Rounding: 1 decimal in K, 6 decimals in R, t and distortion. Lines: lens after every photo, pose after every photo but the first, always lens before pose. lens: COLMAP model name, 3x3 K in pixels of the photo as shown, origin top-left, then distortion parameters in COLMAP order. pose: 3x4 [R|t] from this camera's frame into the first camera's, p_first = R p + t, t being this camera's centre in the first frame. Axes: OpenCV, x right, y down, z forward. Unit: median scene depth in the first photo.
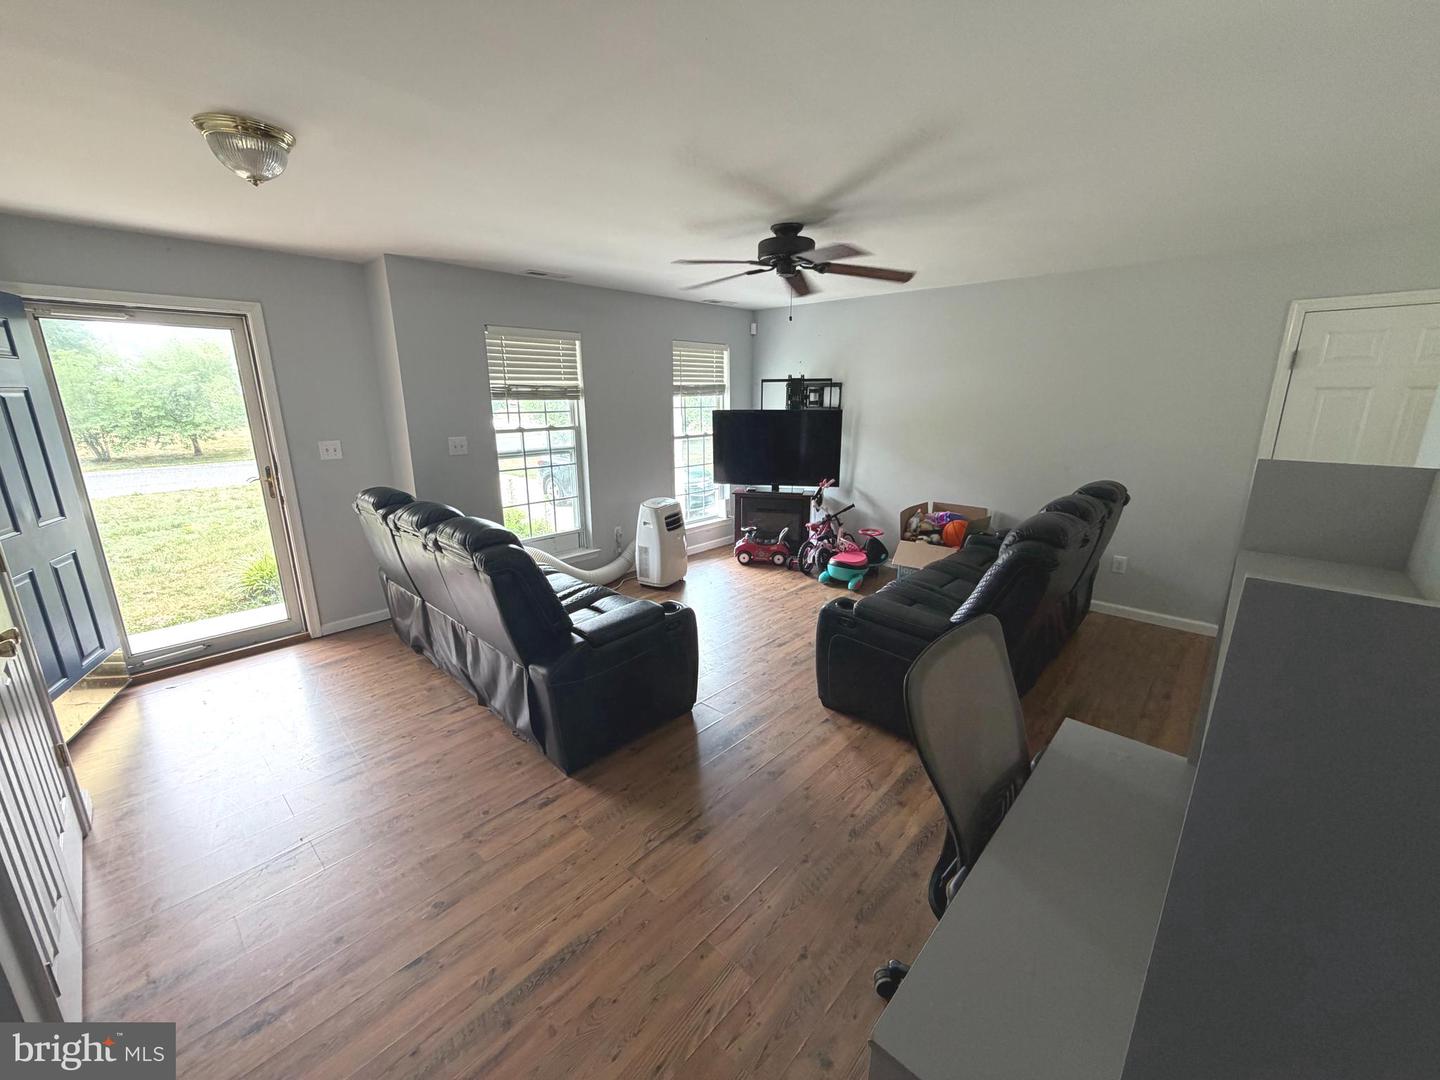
lens RADIAL K [[568.6, 0, 720.0], [0, 568.6, 540.0], [0, 0, 1]] dist [0.000724, -0.000114]
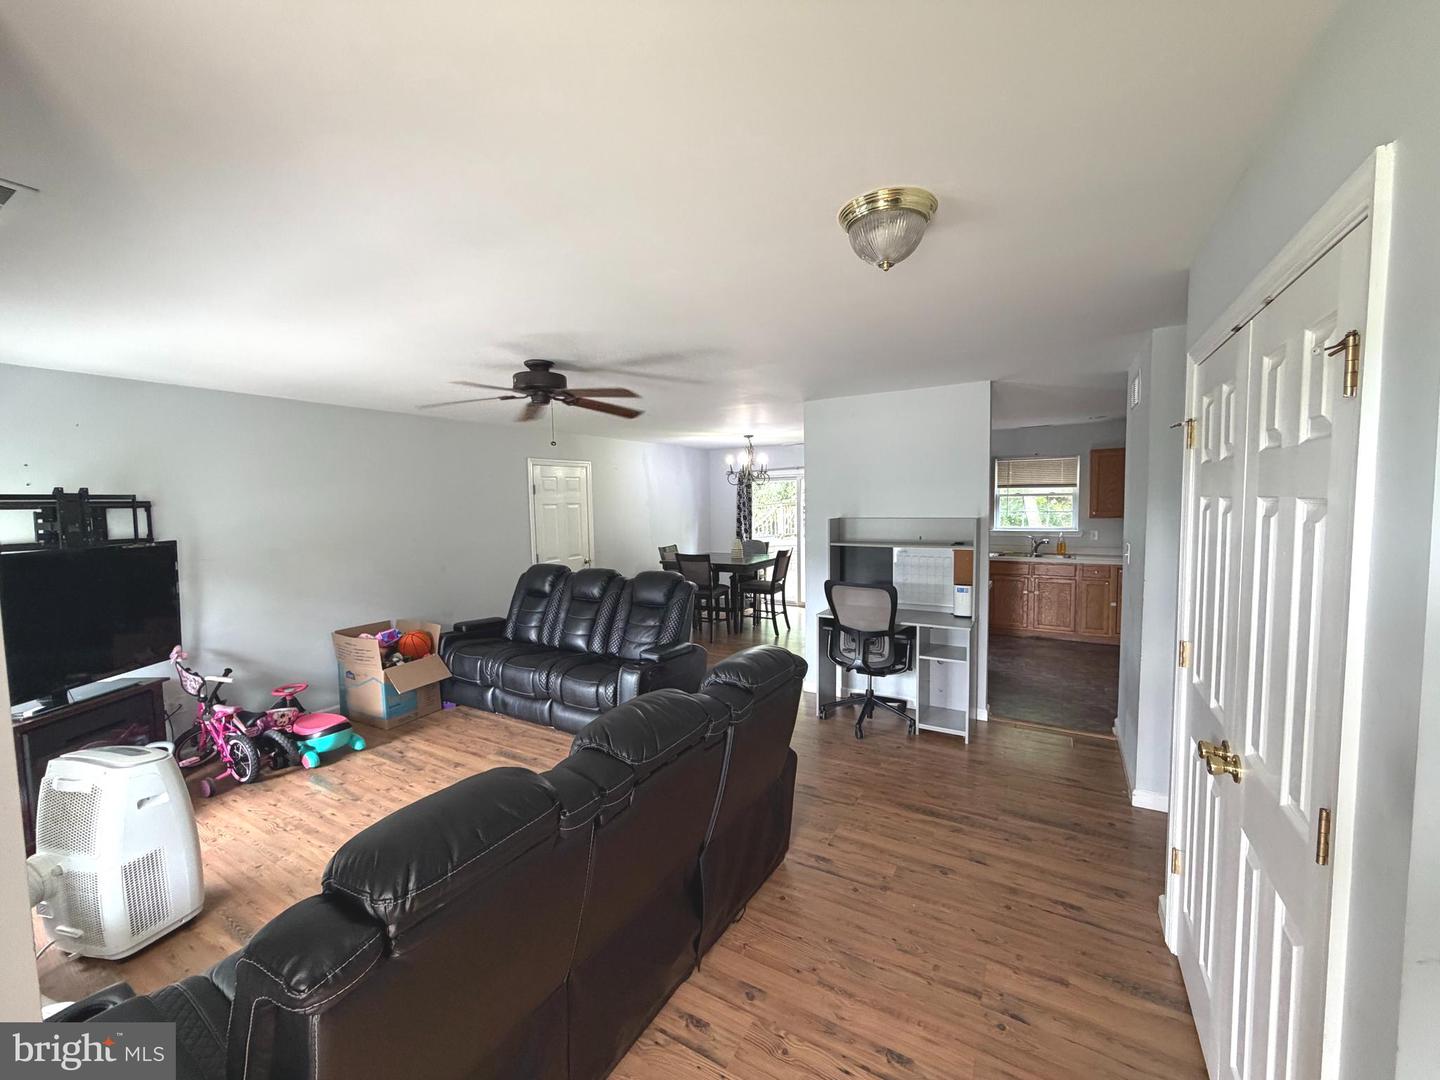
lens RADIAL K [[568.6, 0, 720.0], [0, 568.6, 540.0], [0, 0, 1]] dist [0.000724, -0.000114]
pose [[-0.214708, -0.056067, 0.975068, -0.947405], [0.266209, 0.957191, 0.113658, -0.227648], [-0.939699, 0.283975, -0.190591, 0.882957]]
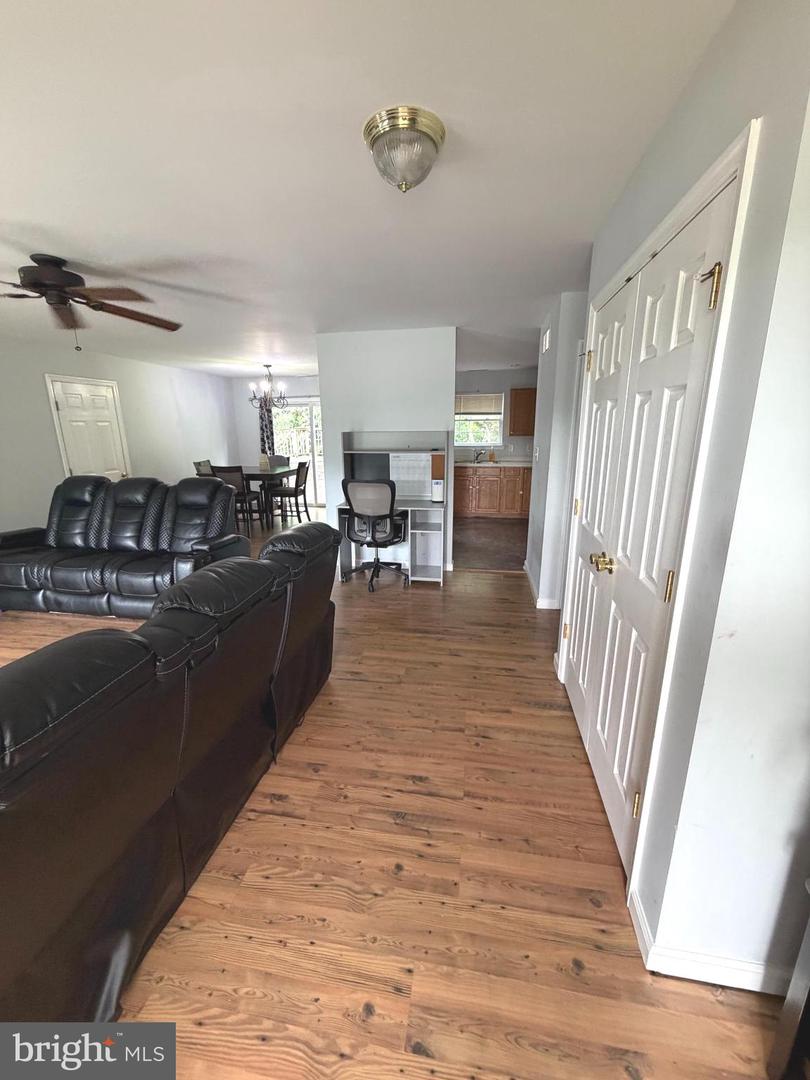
lens RADIAL K [[426.5, 0, 404.8], [0, 426.5, 534.6], [0, 0, 1]] dist [0.000724, -0.000114]
pose [[-0.544698, -0.191233, 0.816538, -0.910274], [0.226810, 0.903777, 0.362965, -0.198393], [-0.807379, 0.382905, -0.448912, 0.917168]]
